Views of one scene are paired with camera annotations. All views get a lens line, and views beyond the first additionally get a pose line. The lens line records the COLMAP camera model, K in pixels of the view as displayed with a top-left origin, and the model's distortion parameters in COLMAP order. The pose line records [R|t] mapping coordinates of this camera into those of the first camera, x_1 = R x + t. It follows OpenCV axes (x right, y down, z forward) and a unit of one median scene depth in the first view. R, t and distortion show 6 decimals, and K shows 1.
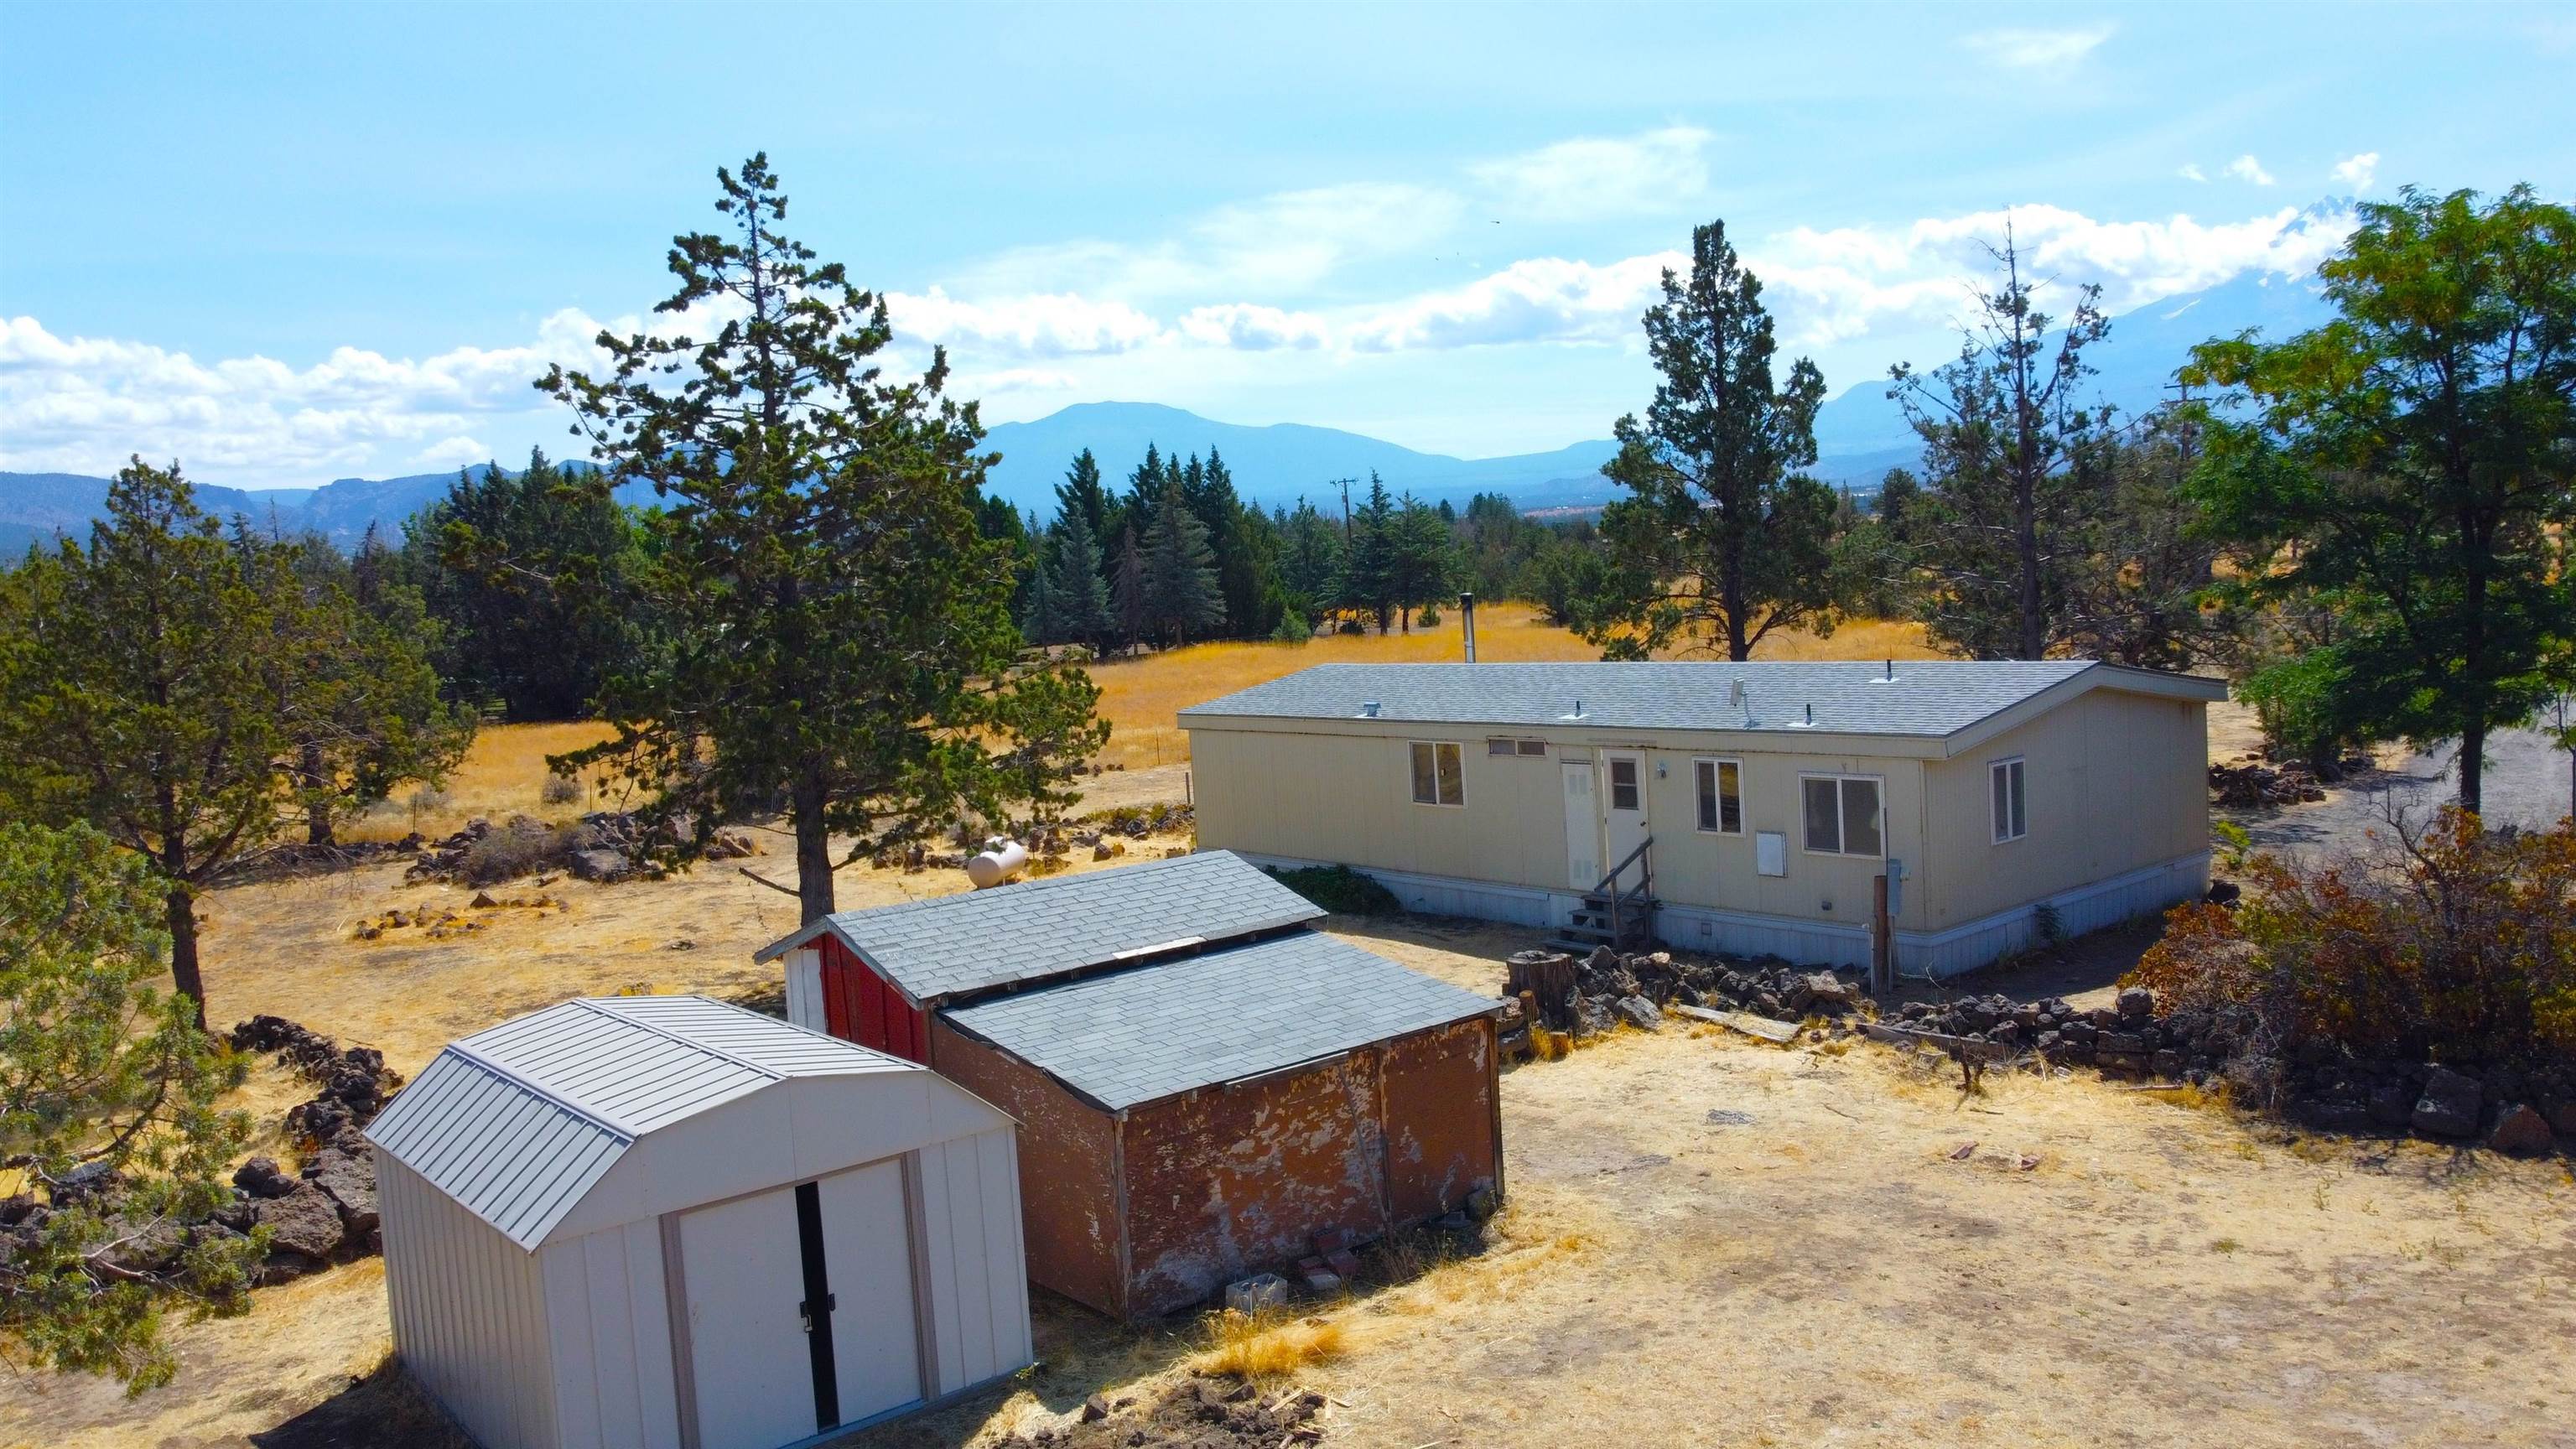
lens RADIAL K [[1962.2, 0, 1273.8], [0, 1962.2, 749.9], [0, 0, 1]] dist [0.005111, -0.021021]
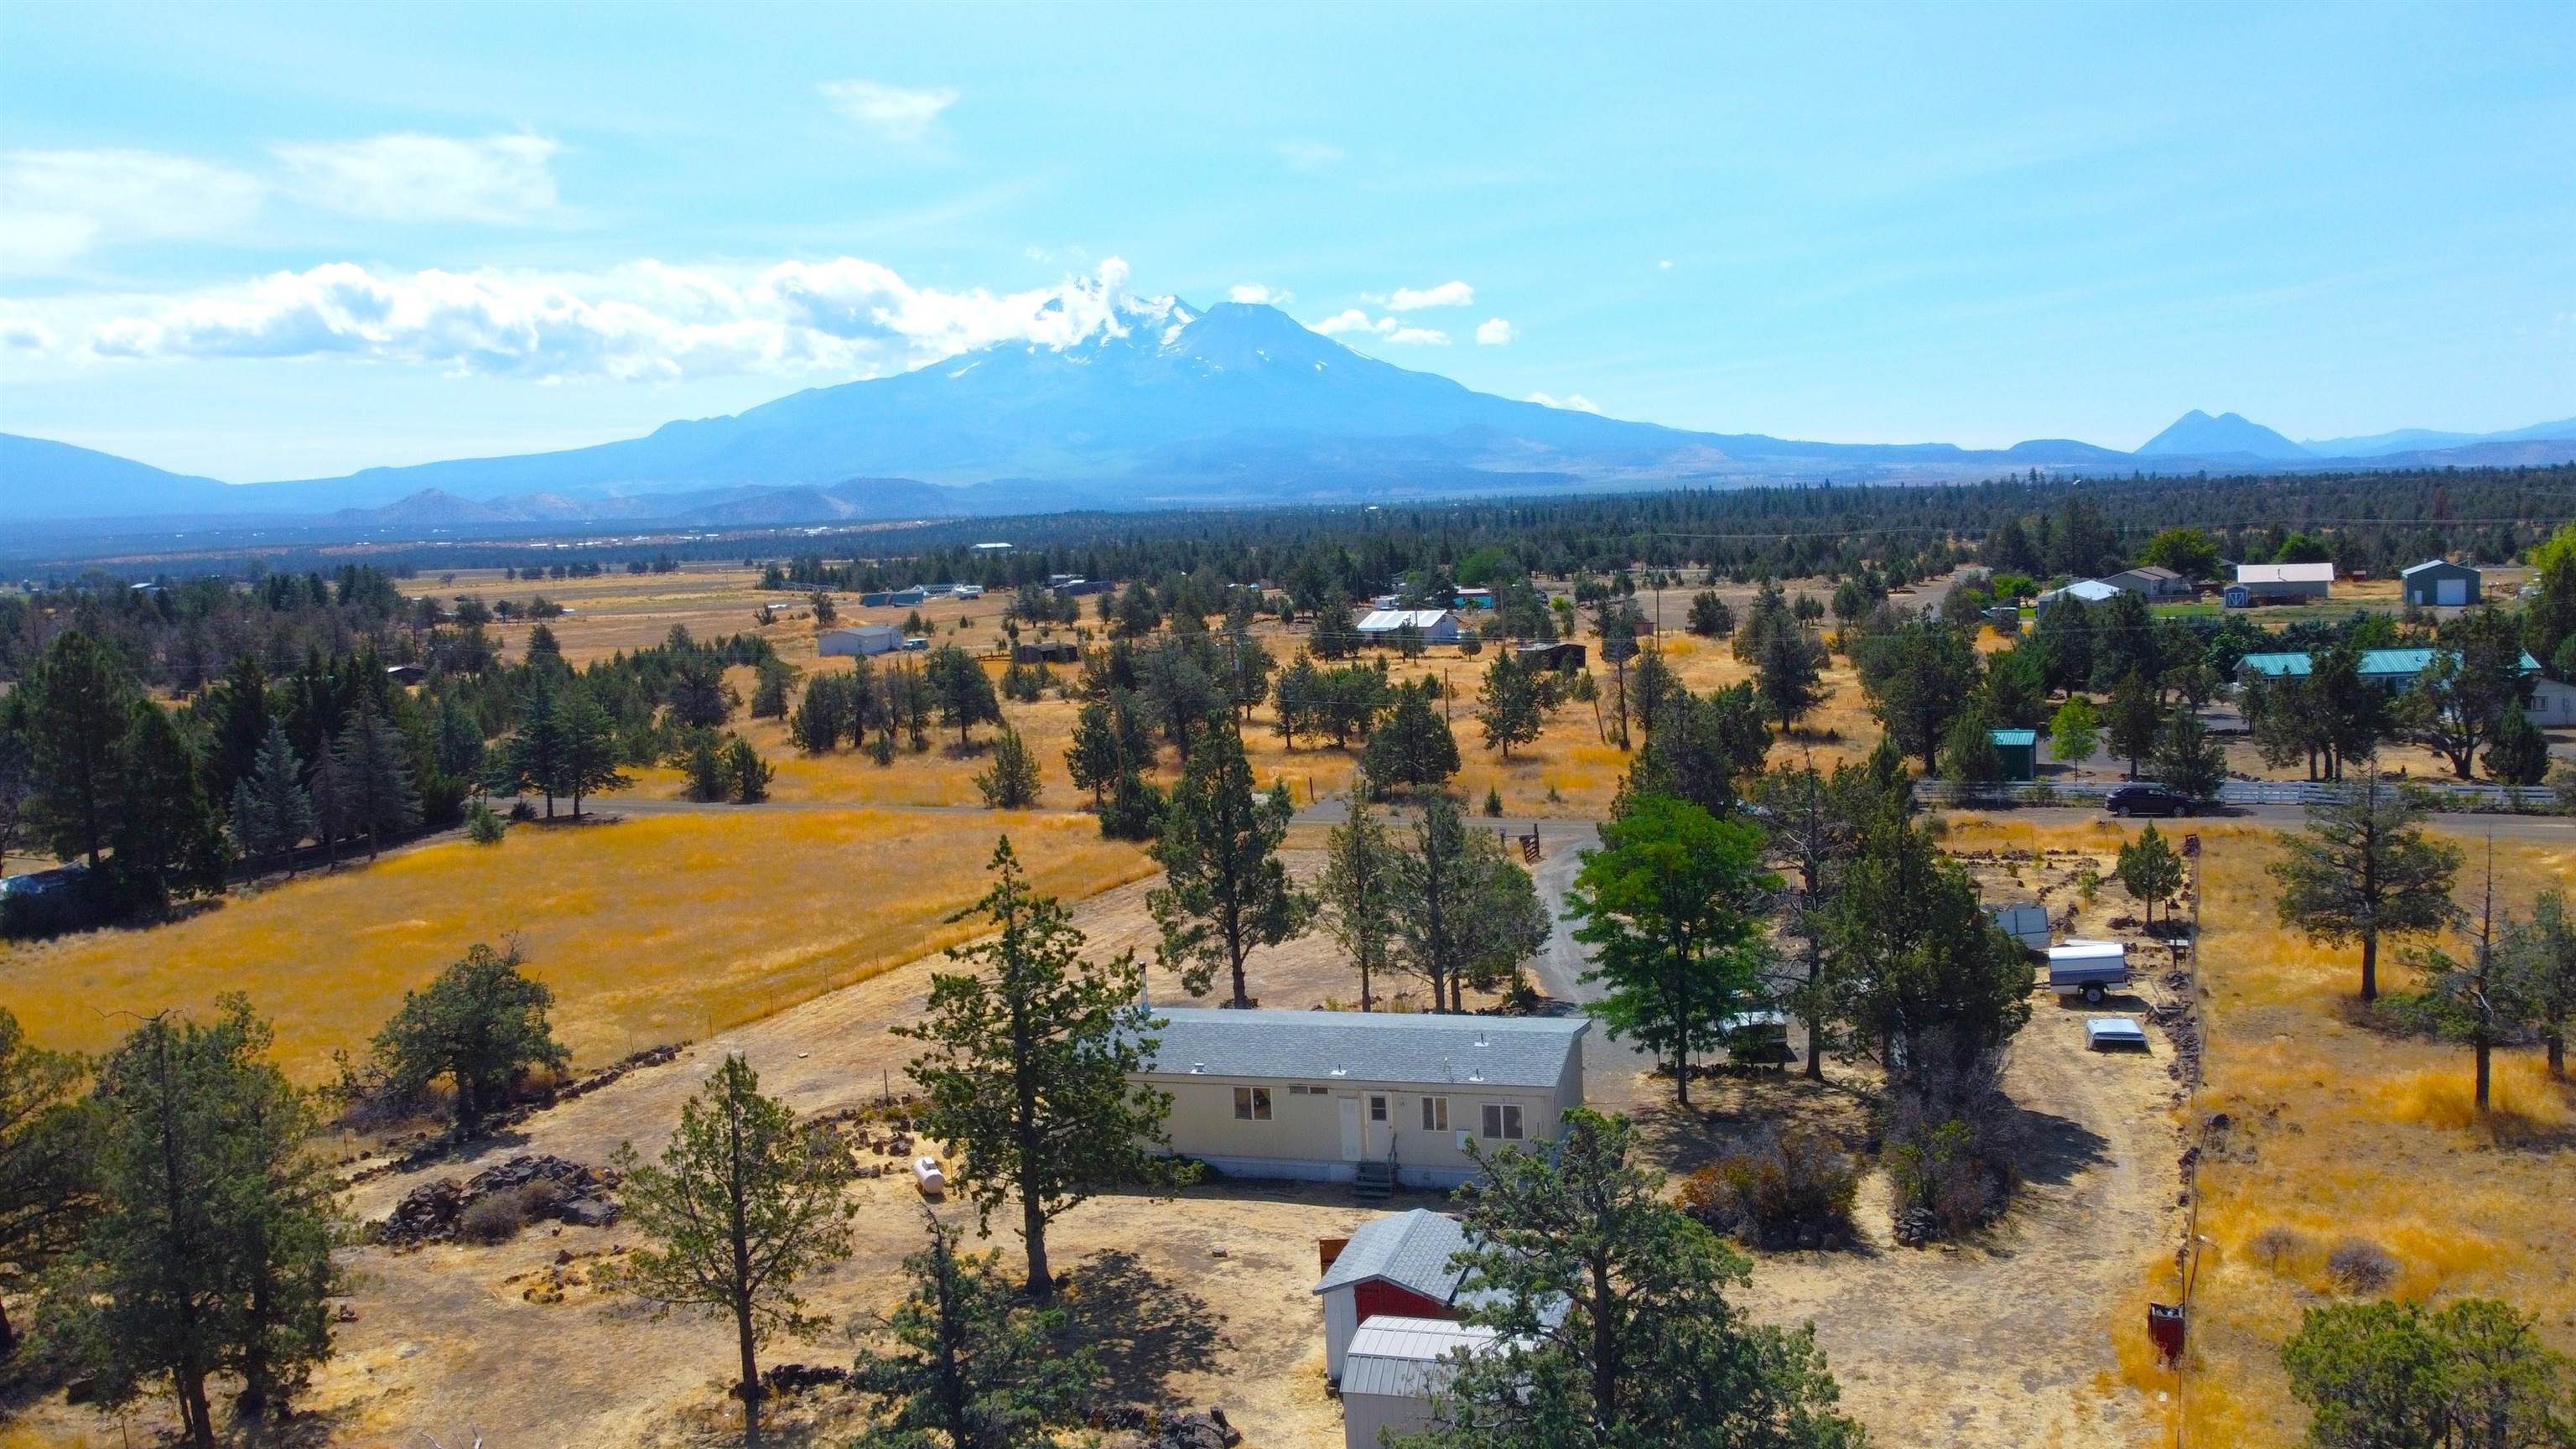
lens RADIAL K [[1962.2, 0, 1285.4], [0, 1962.2, 737.5], [0, 0, 1]] dist [0.005111, -0.021021]
pose [[0.831879, -0.033921, 0.553919, -1.102698], [0.047714, 0.998806, -0.010492, -0.380401], [-0.552902, 0.035157, 0.832504, -0.706220]]
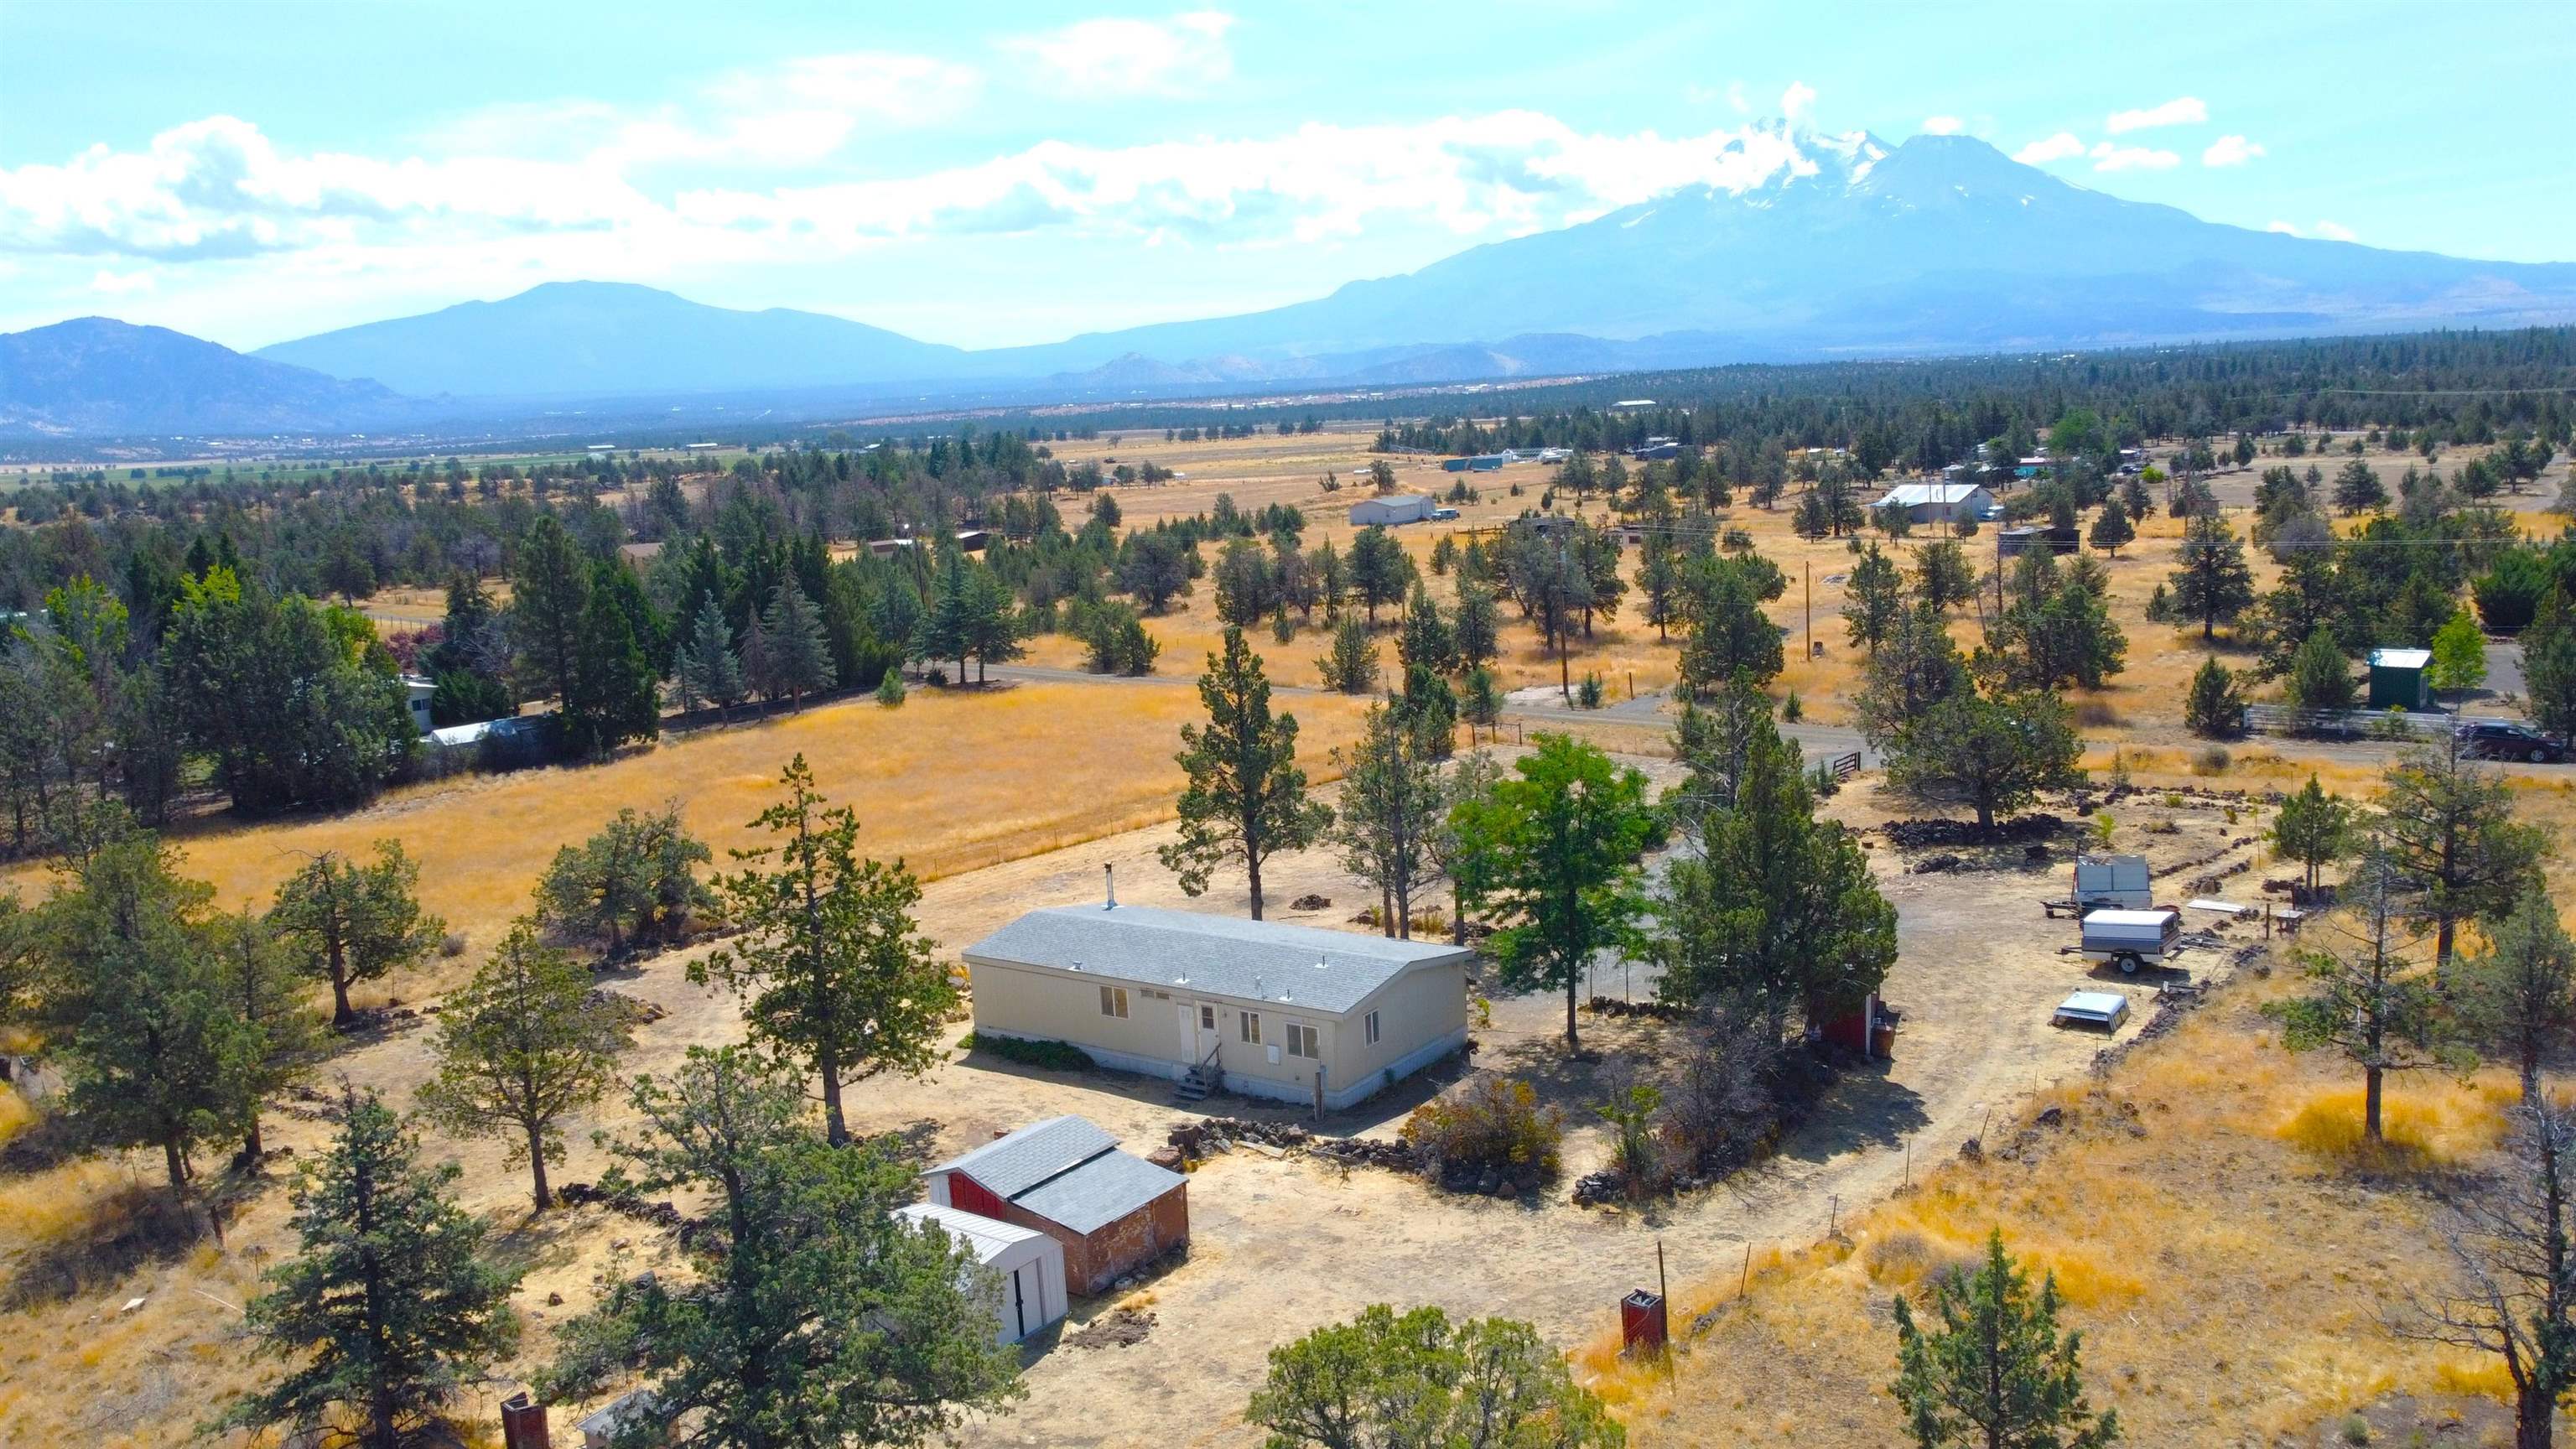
lens RADIAL K [[1962.2, 0, 1276.8], [0, 1962.2, 743.7], [0, 0, 1]] dist [0.005111, -0.021021]
pose [[0.968860, -0.031380, 0.245611, -0.295598], [0.018701, 0.998377, 0.053786, -0.437161], [-0.246901, -0.047518, 0.967875, -1.206581]]
